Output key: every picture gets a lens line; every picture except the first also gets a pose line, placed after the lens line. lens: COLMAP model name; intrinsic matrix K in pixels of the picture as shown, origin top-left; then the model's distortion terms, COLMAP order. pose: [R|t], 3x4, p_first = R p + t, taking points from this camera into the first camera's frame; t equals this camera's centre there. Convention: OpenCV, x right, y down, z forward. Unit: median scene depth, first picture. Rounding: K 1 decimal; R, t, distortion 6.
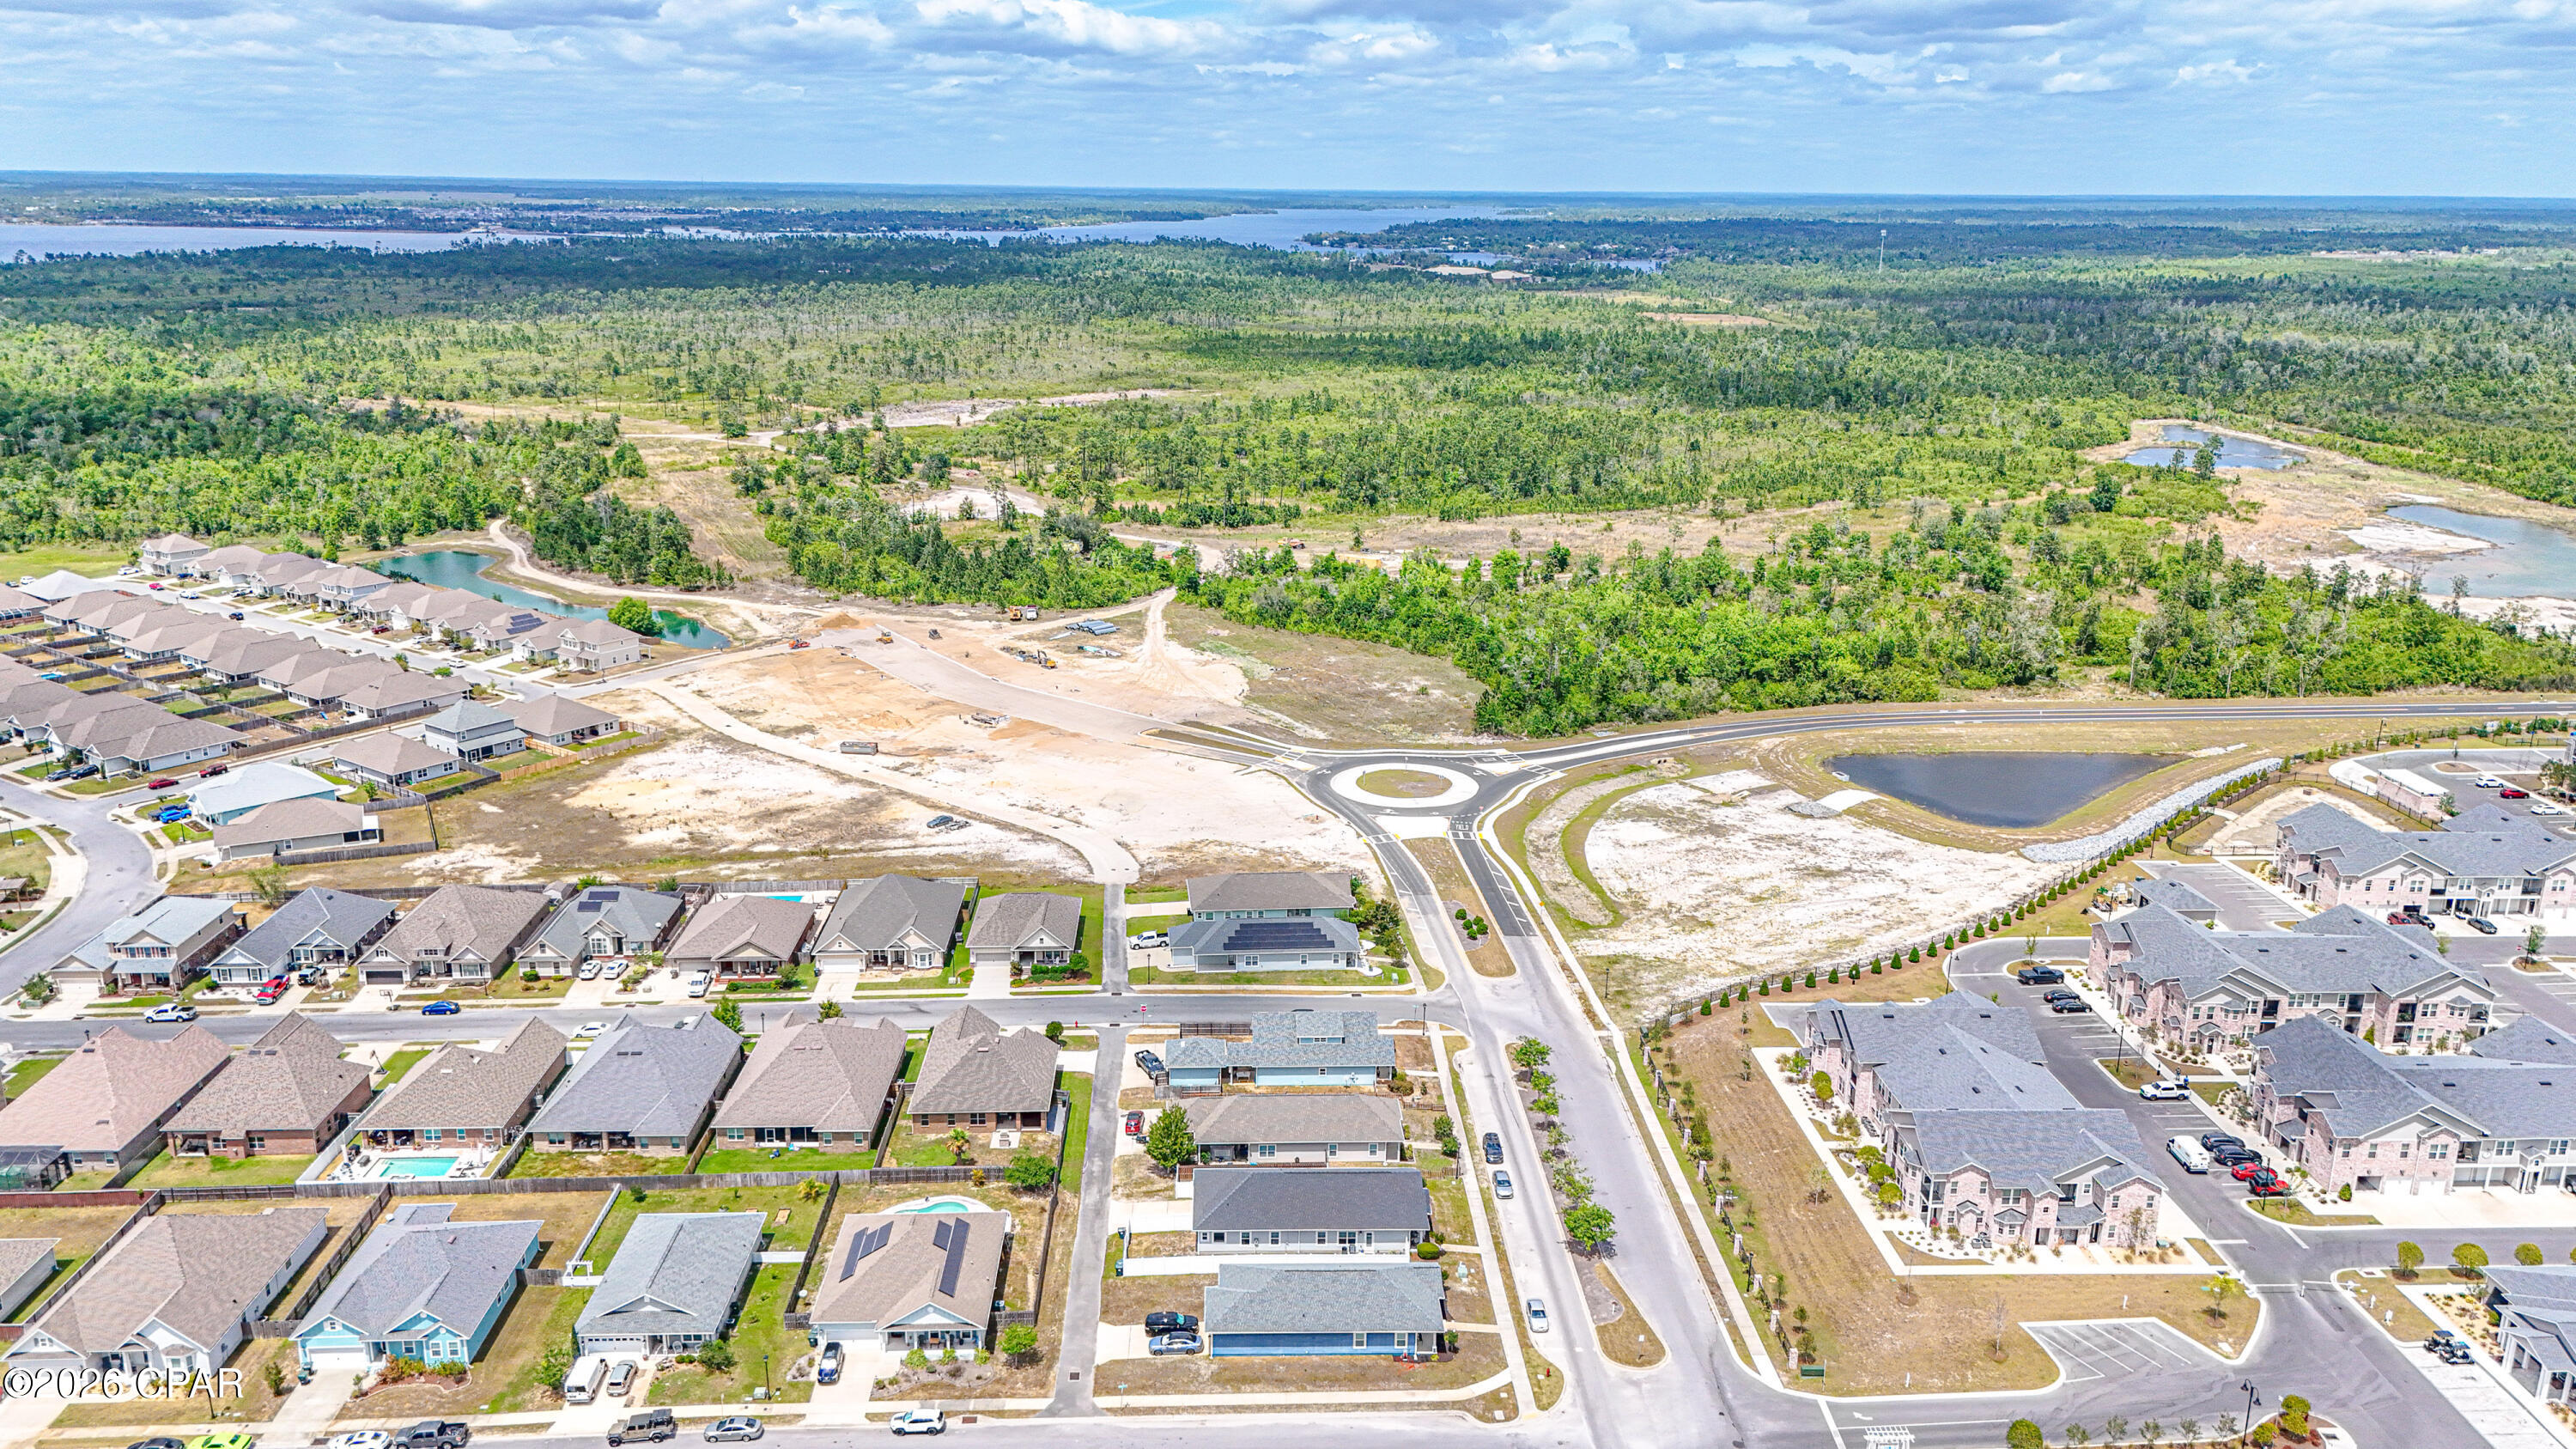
lens RADIAL K [[1889.1, 0, 1284.3], [0, 1889.1, 725.8], [0, 0, 1]] dist [0.093124, -0.097712]
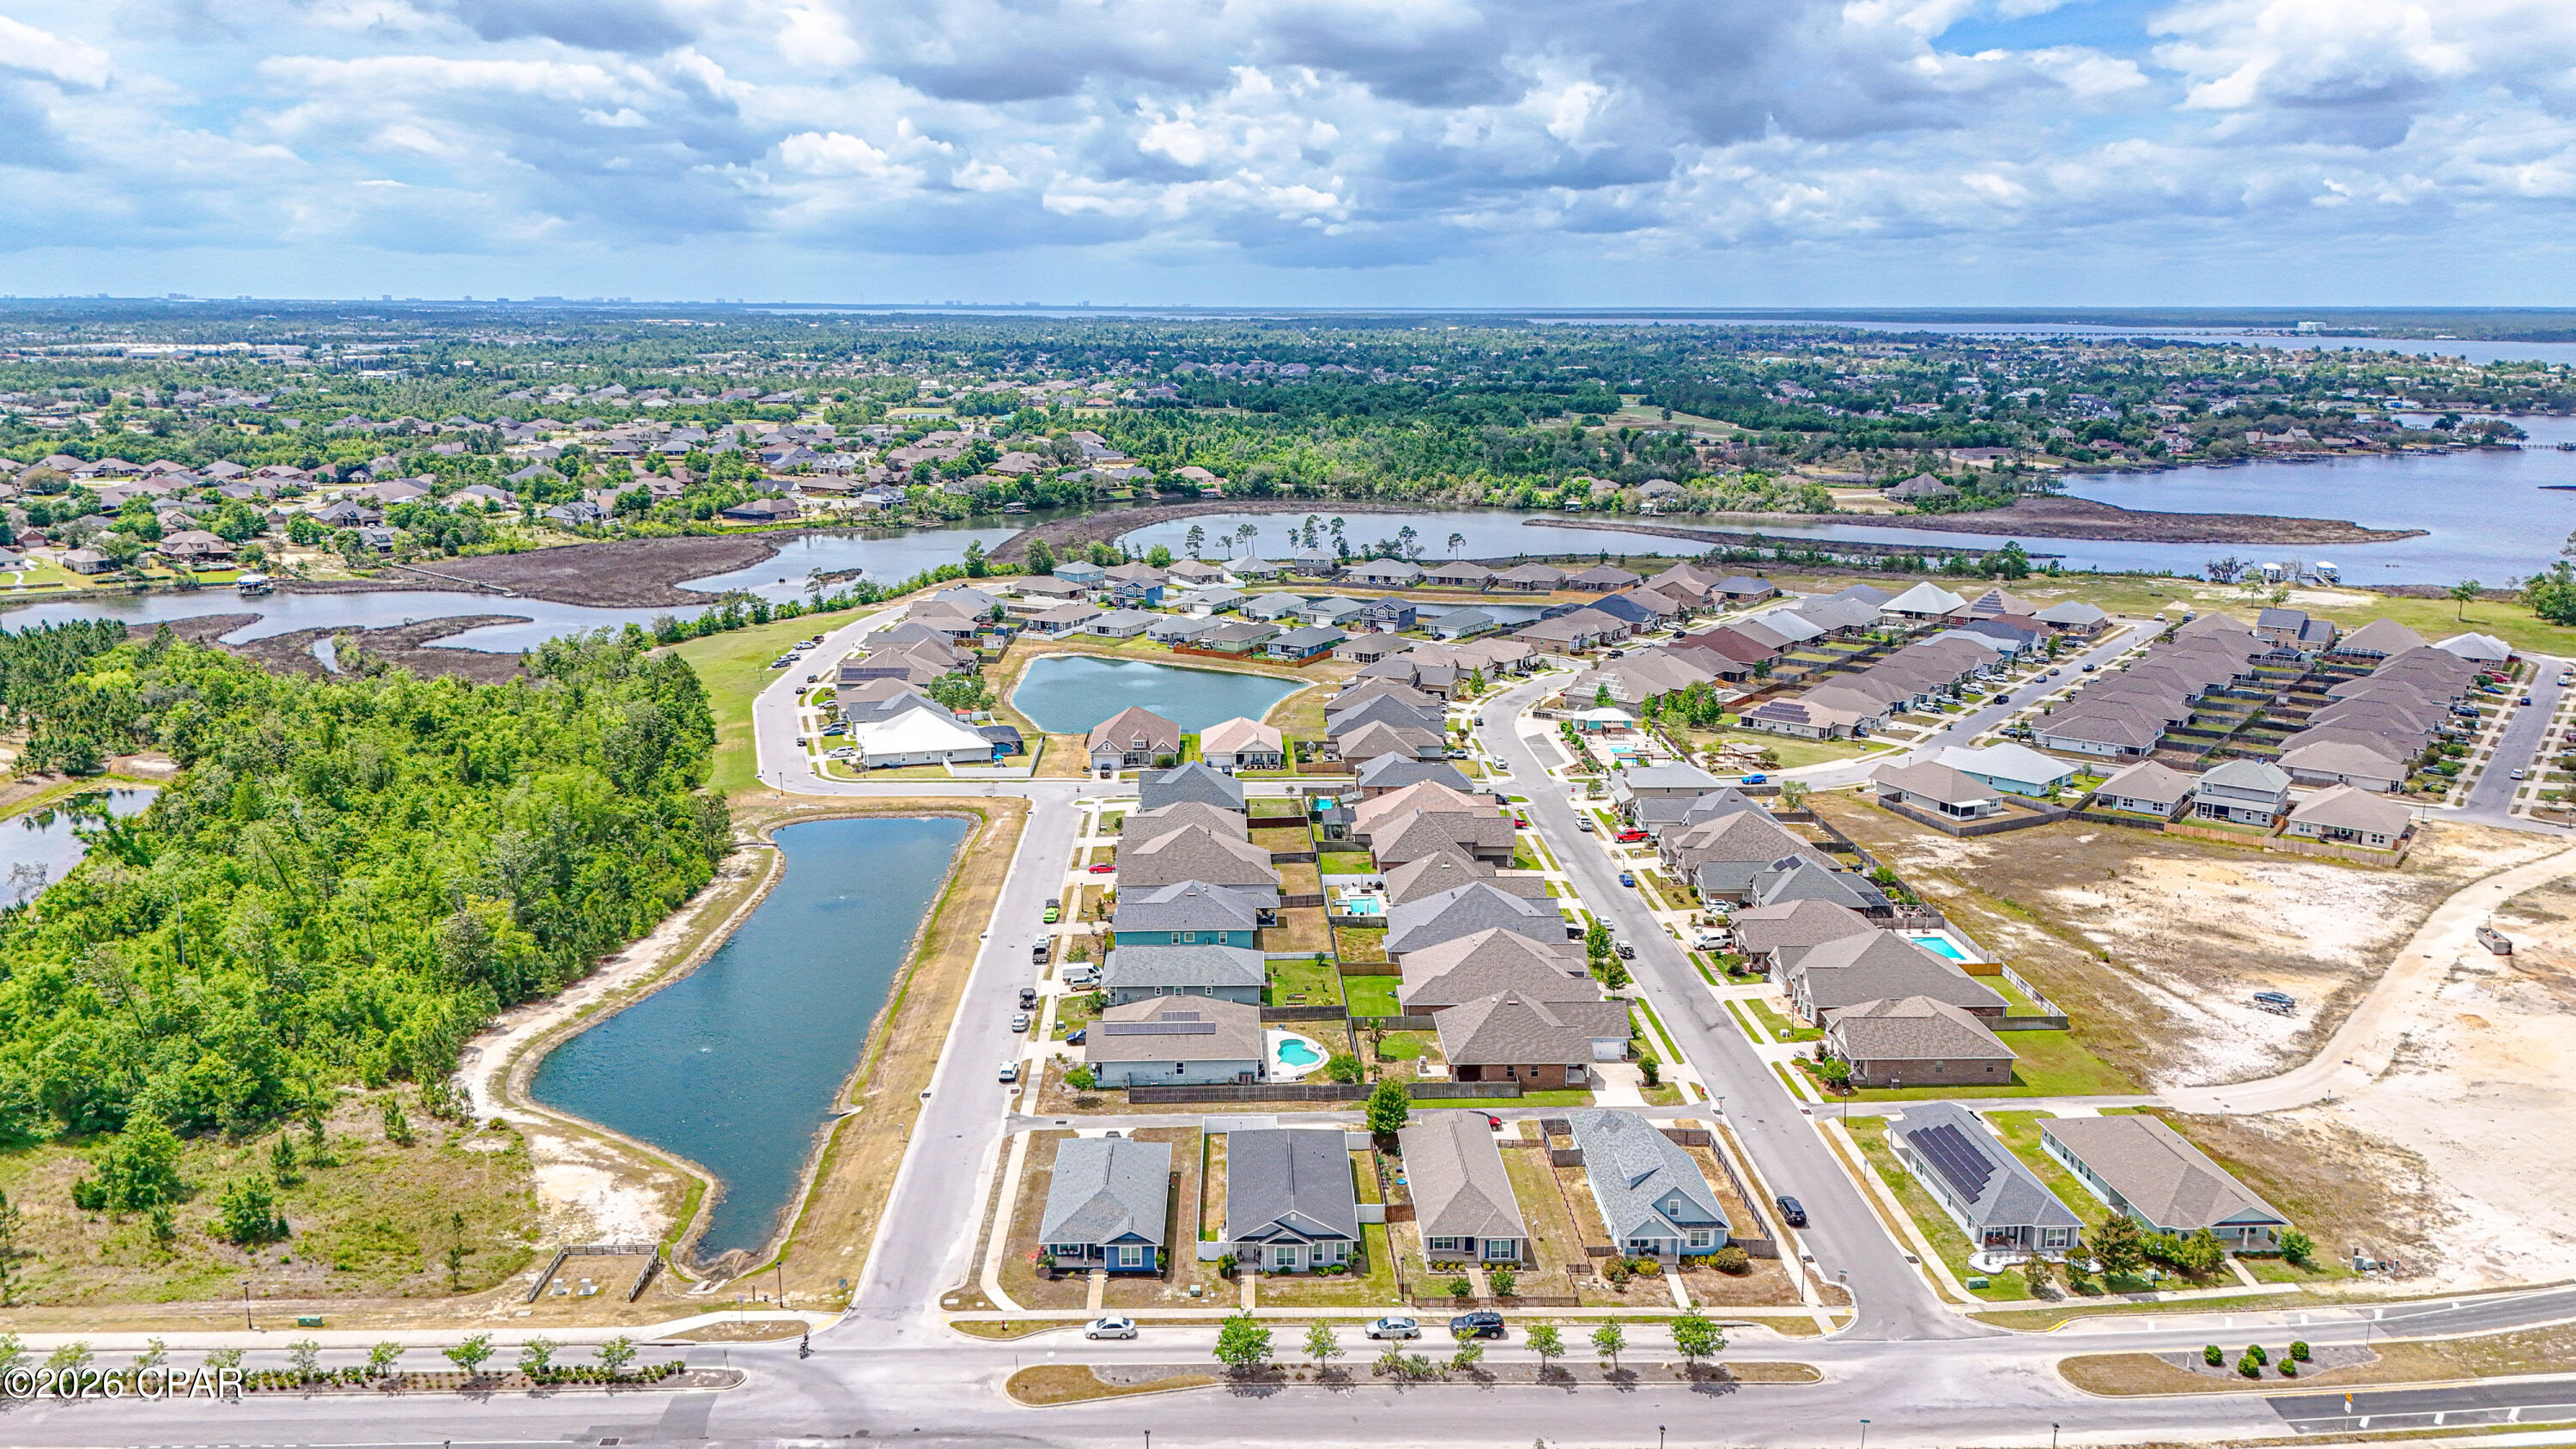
lens RADIAL K [[1889.1, 0, 1284.3], [0, 1889.1, 725.8], [0, 0, 1]] dist [0.093124, -0.097712]
pose [[-0.004776, 0.209074, -0.977888, 0.564566], [-0.279862, 0.938542, 0.202029, -0.099296], [0.960028, 0.274639, 0.054030, 0.557655]]
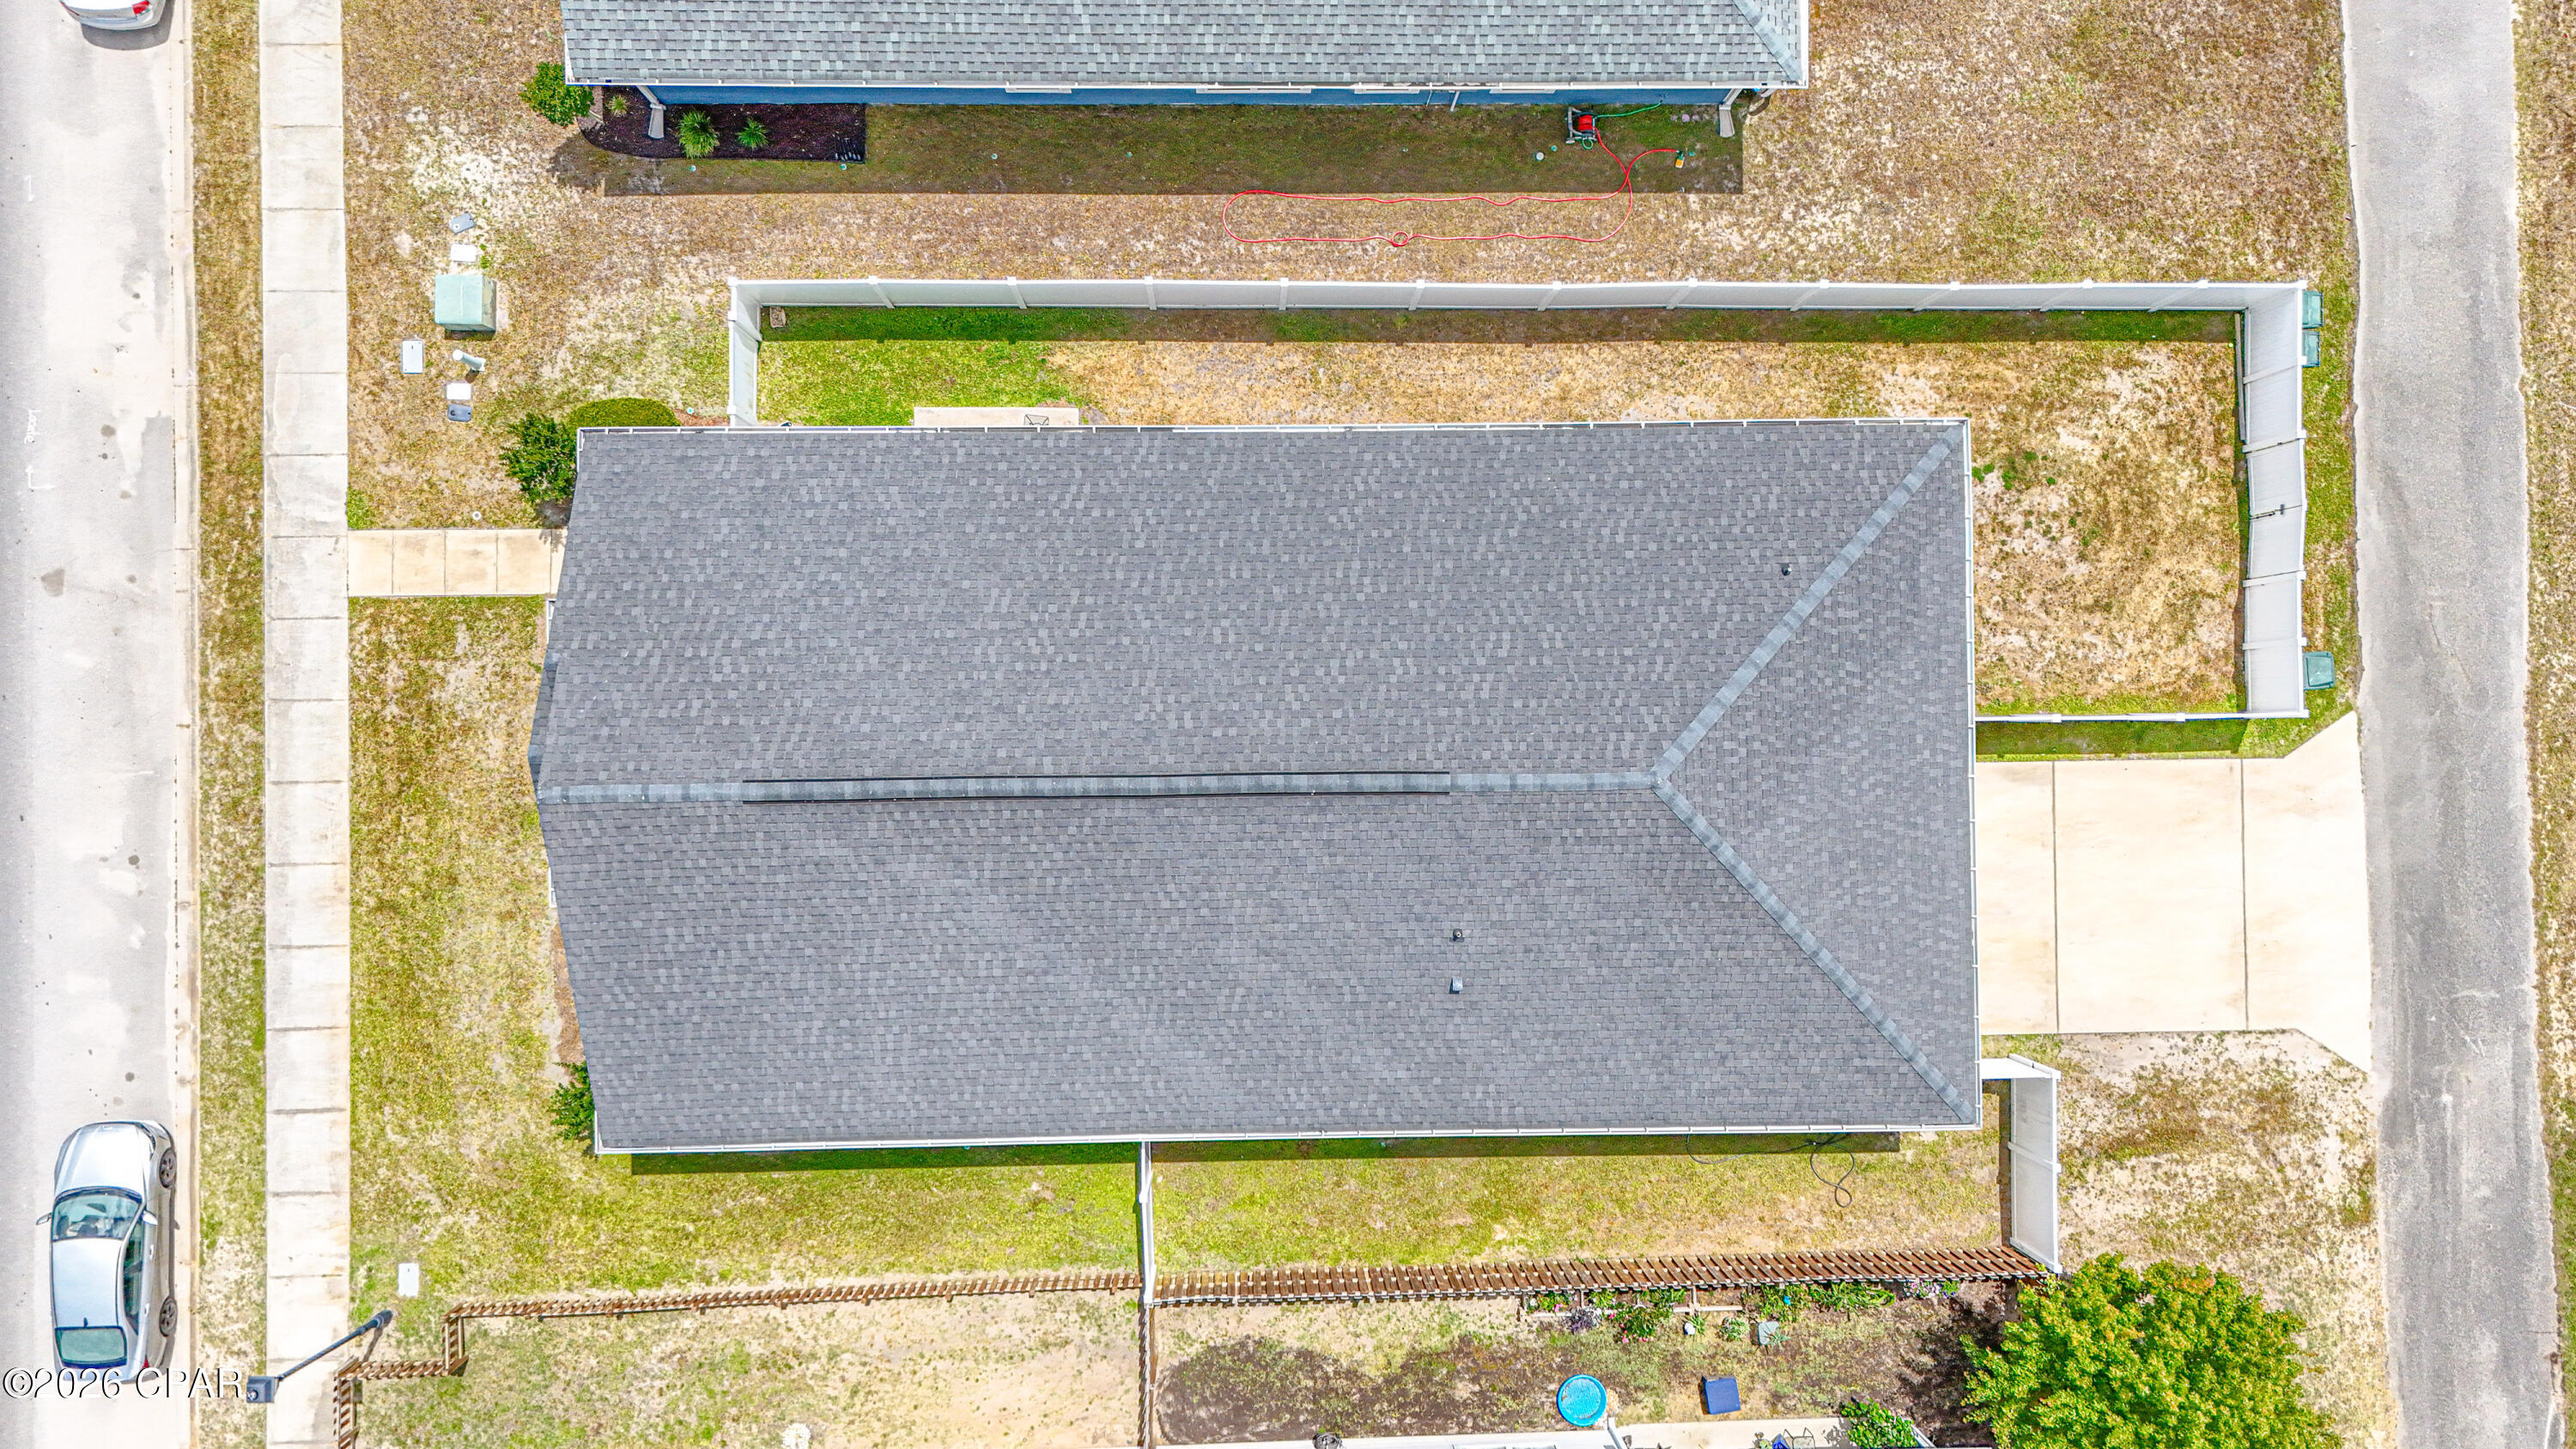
lens RADIAL K [[1892.0, 0, 1283.9], [0, 1892.0, 726.9], [0, 0, 1]] dist [0.080262, -0.076540]
pose [[-0.999073, -0.019190, -0.038537, 0.012144], [-0.032017, -0.267211, 0.963106, 0.056235], [-0.028779, 0.963447, 0.266349, 0.600375]]
